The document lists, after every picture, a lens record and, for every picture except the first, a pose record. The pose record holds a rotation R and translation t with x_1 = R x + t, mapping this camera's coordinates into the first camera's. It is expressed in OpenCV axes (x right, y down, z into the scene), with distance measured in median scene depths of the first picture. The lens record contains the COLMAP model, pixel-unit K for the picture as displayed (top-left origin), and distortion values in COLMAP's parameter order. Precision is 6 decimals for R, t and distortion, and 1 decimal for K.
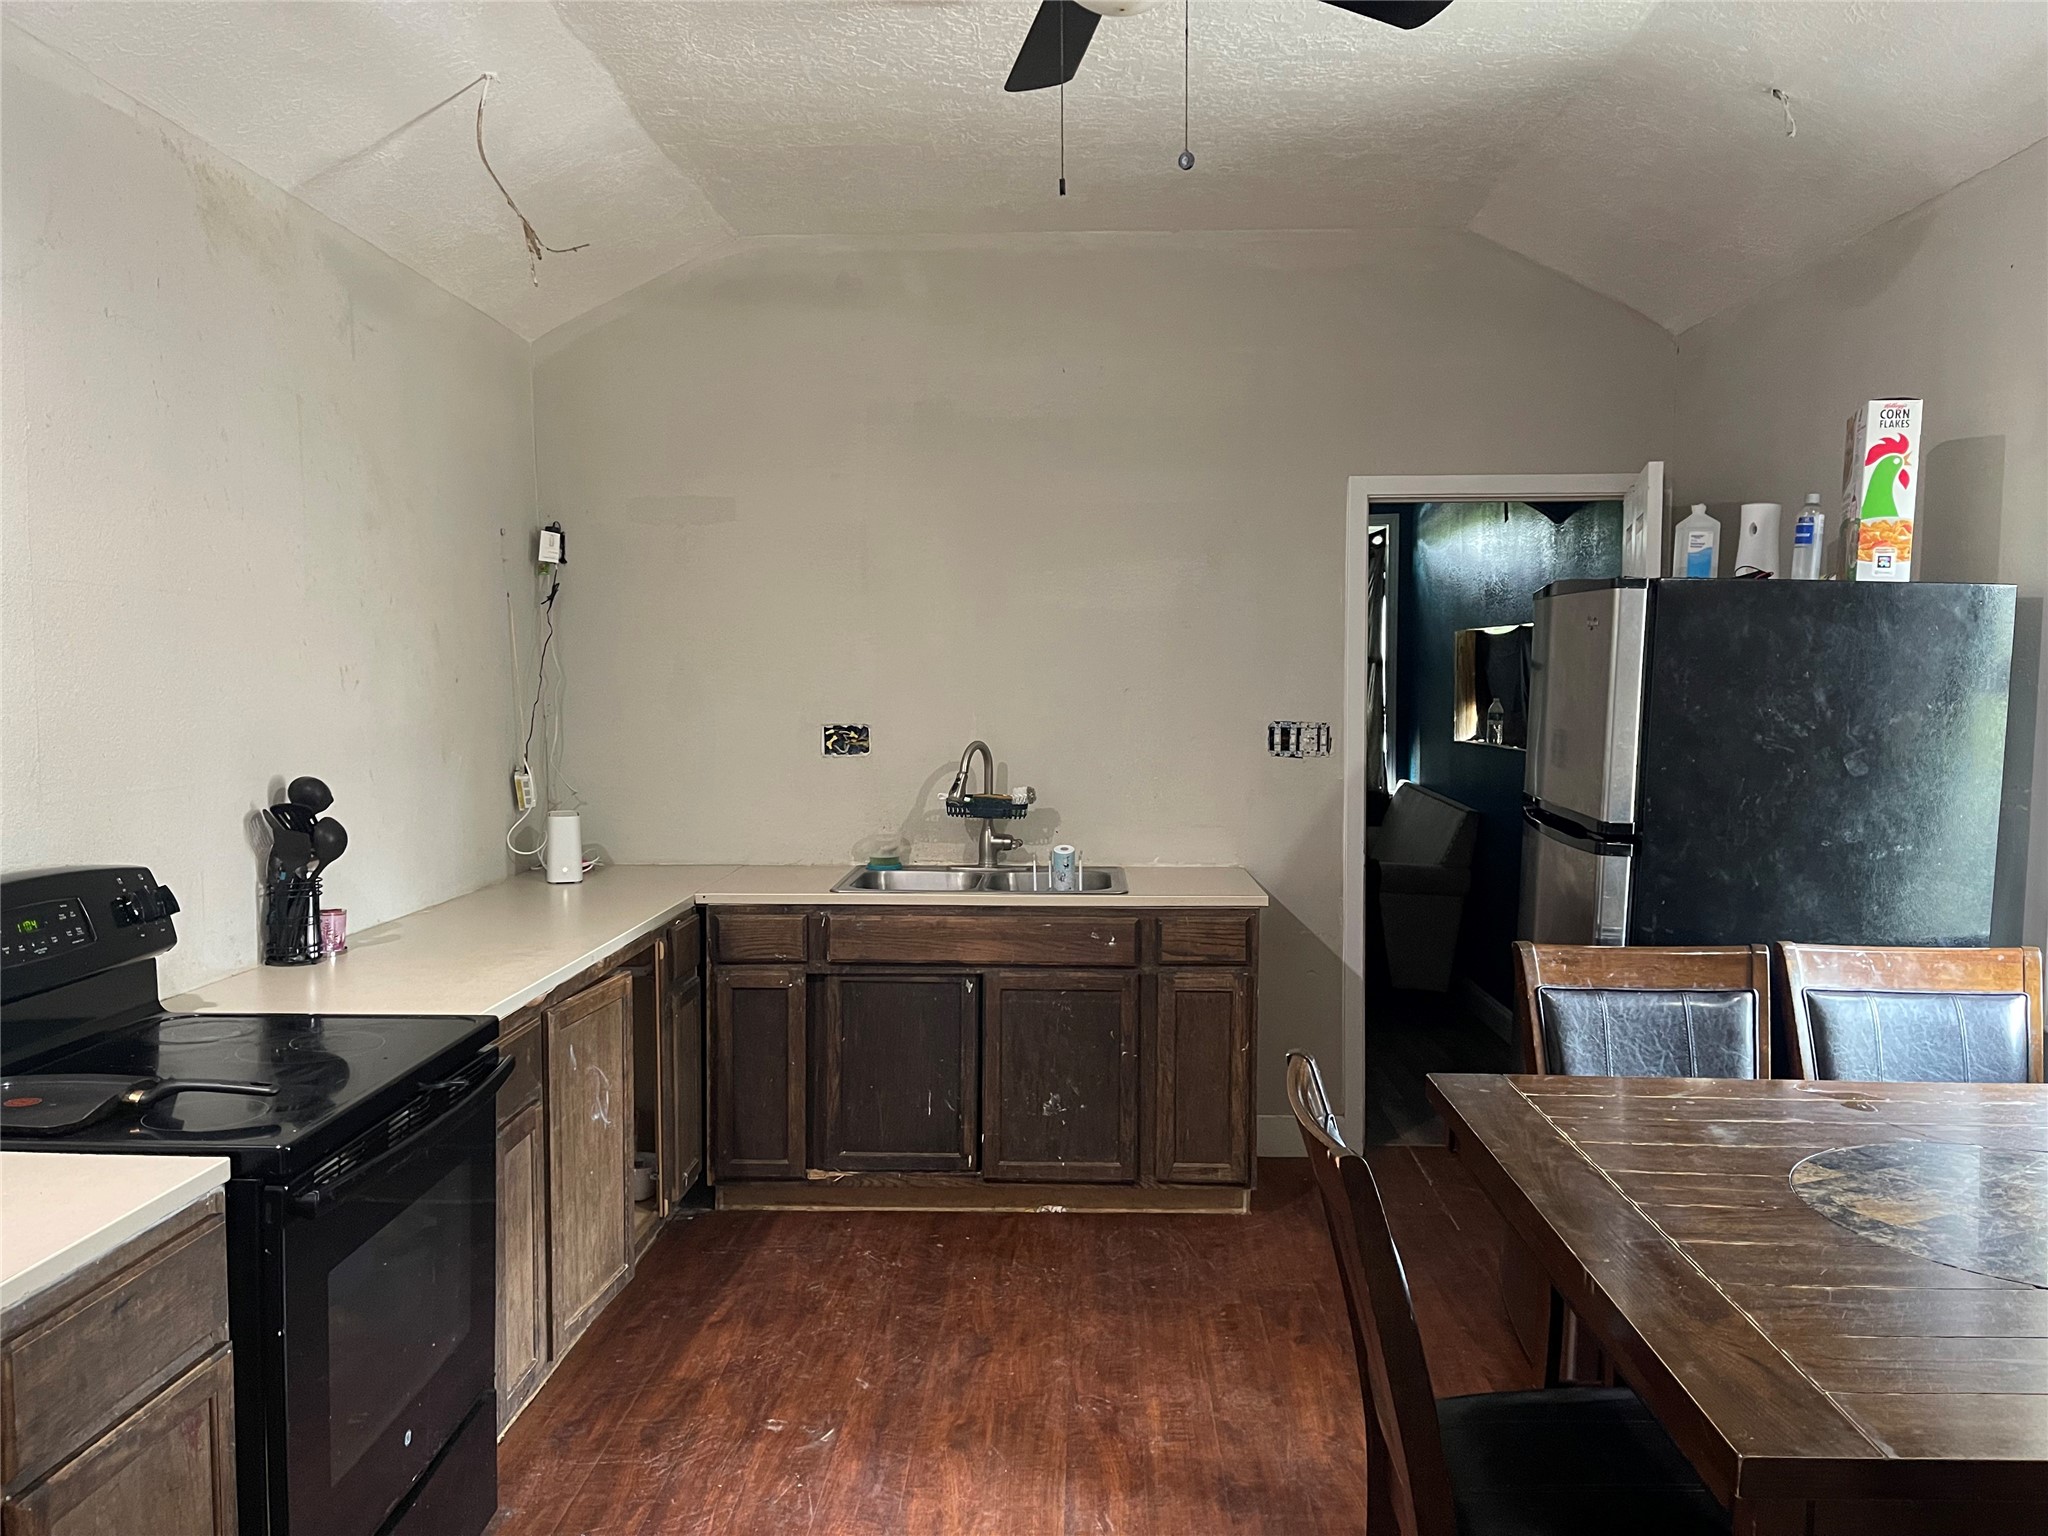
lens RADIAL K [[1541.5, 0, 1024.0], [0, 1541.5, 768.0], [0, 0, 1]] dist [0.093265, -0.112877]
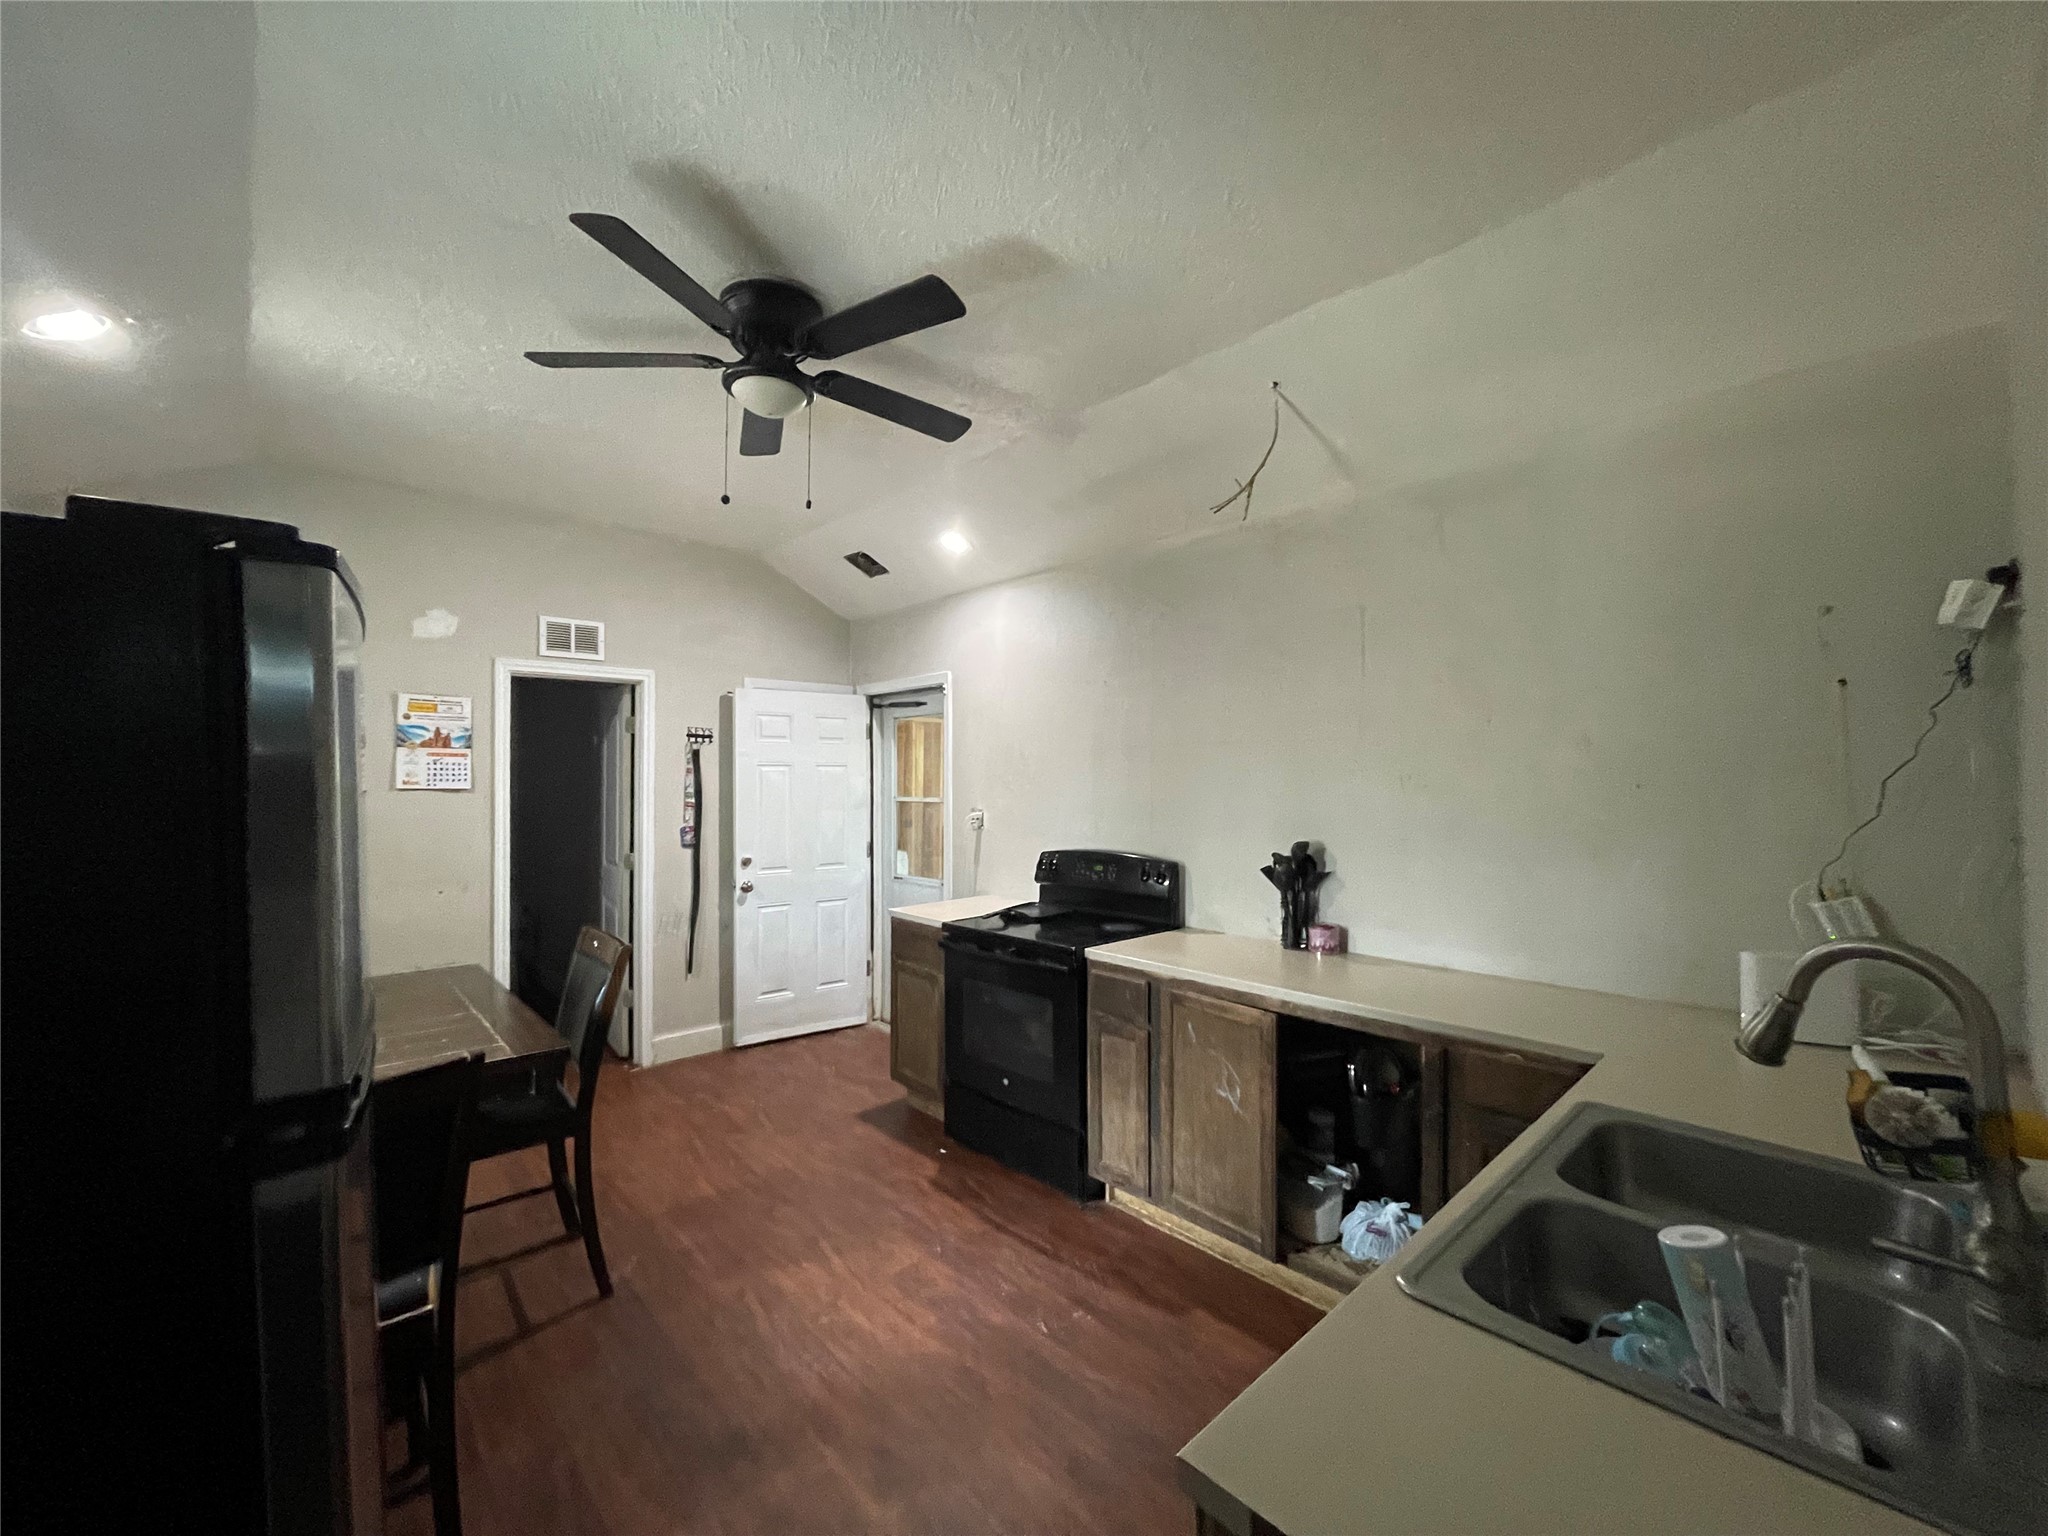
lens RADIAL K [[822.0, 0, 1019.5], [0, 822.0, 771.8], [0, 0, 1]] dist [0.001390, -0.000022]
pose [[-0.702187, -0.012774, -0.711878, 0.301074], [-0.047813, 0.998428, 0.029247, -0.061168], [0.710386, 0.054574, -0.701693, 1.069323]]
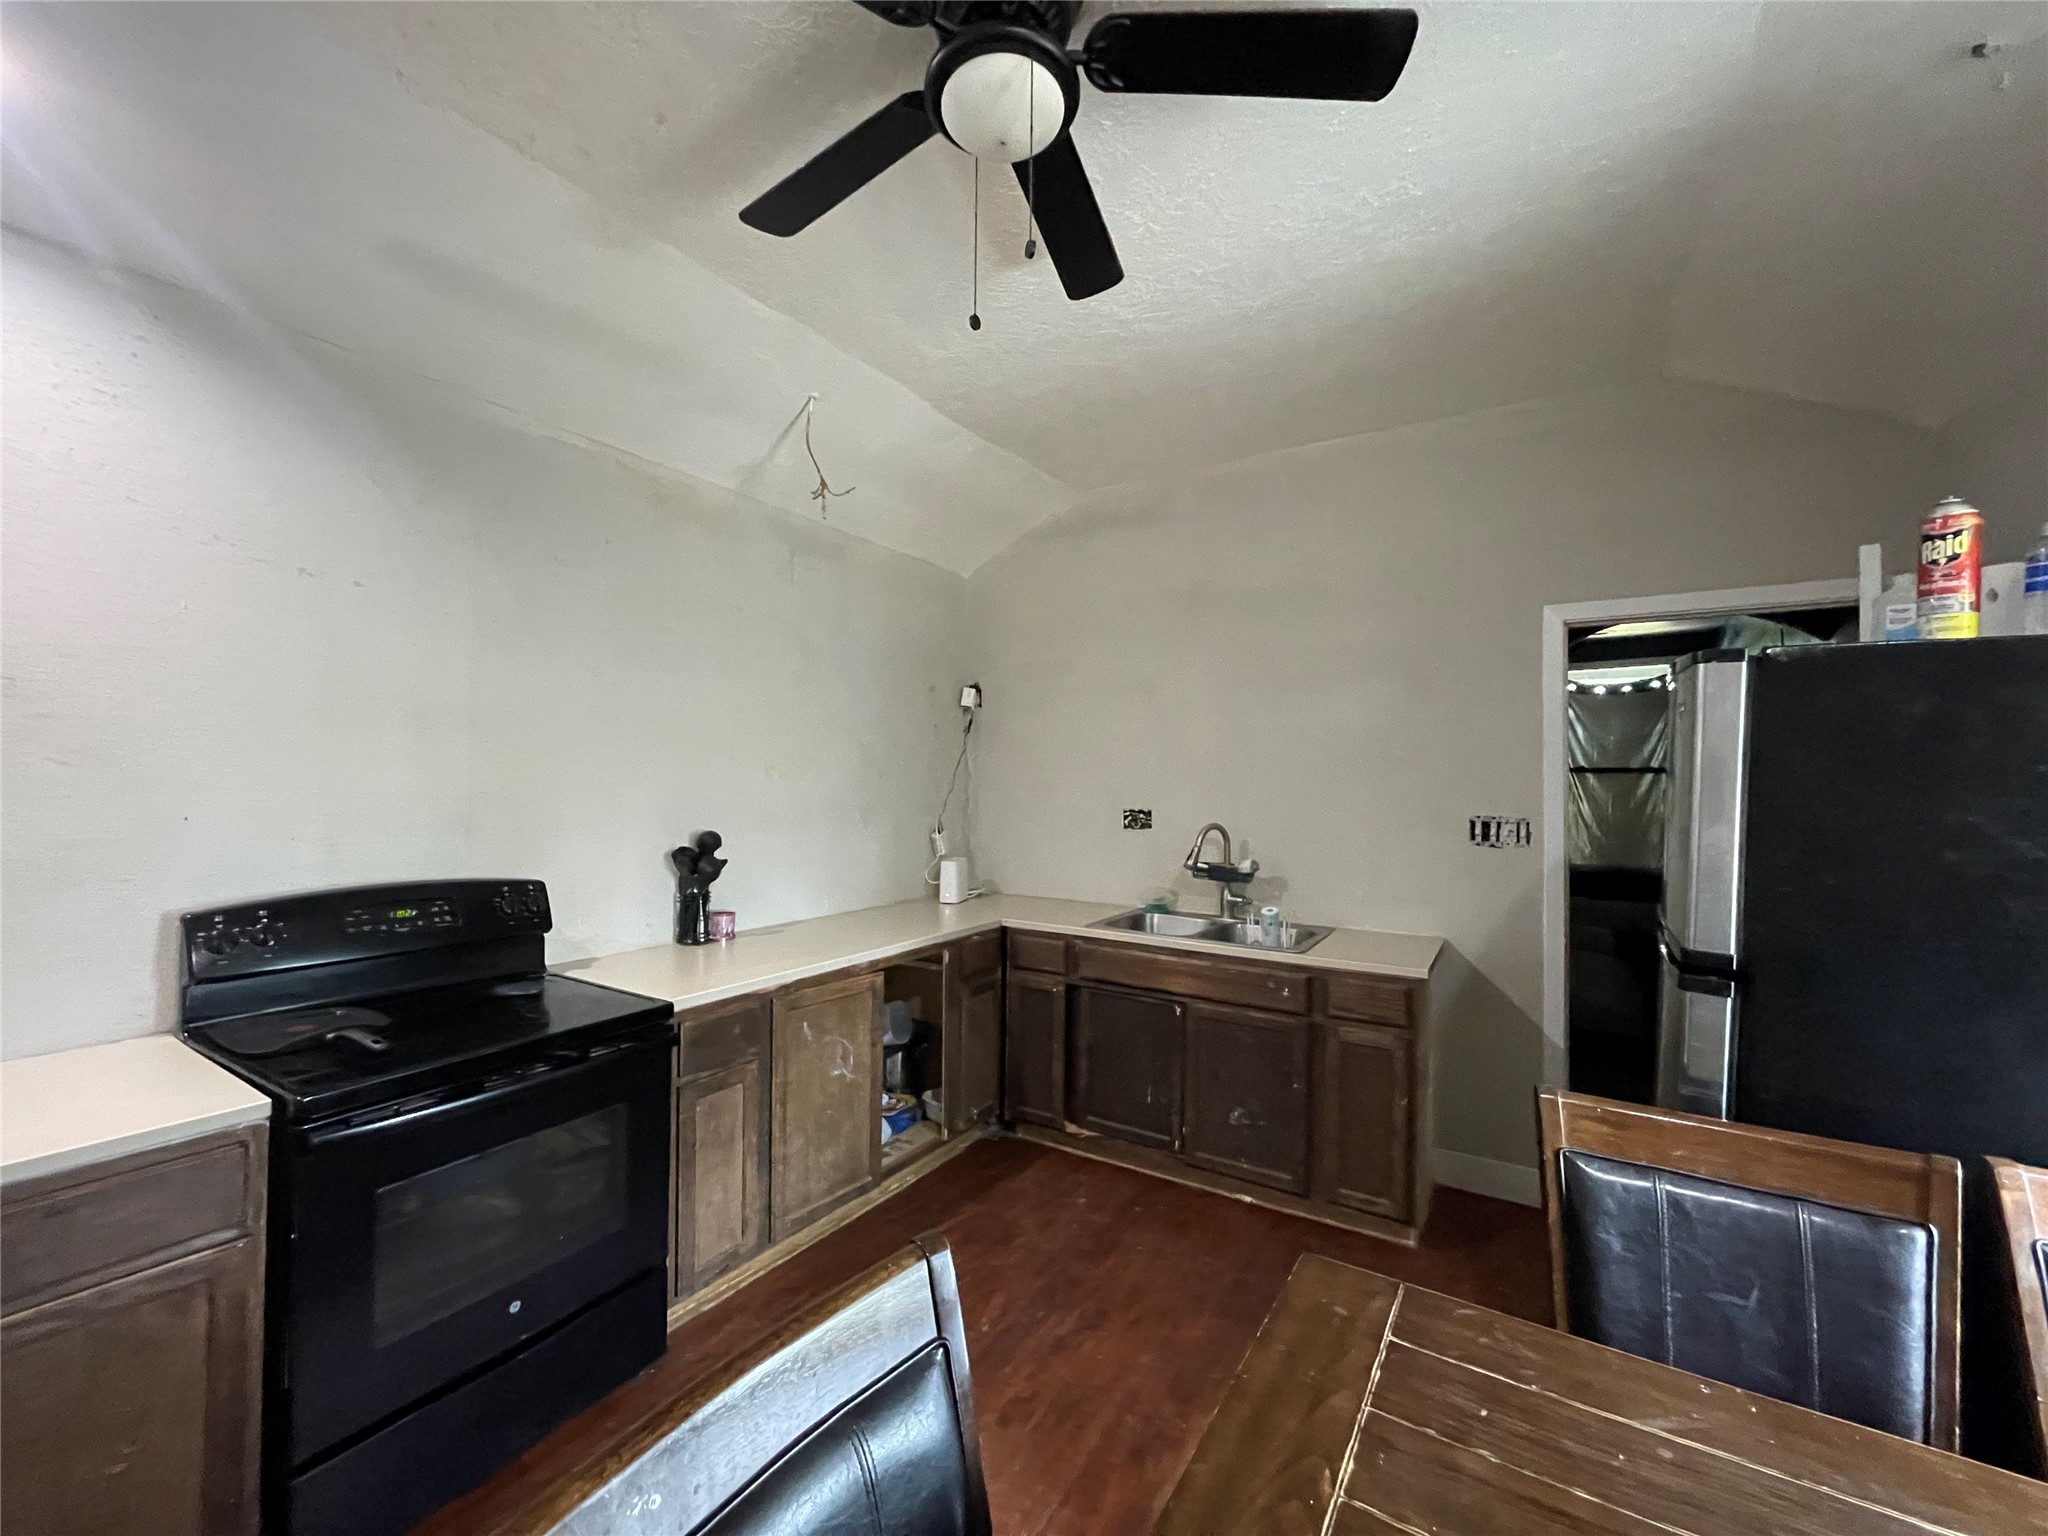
lens RADIAL K [[822.0, 0, 1019.5], [0, 822.0, 771.8], [0, 0, 1]] dist [0.001390, -0.000022]
pose [[0.860927, 0.003412, -0.508717, 0.205003], [-0.040525, 0.997260, -0.061893, -0.012099], [0.507112, 0.073901, 0.858706, 0.317600]]
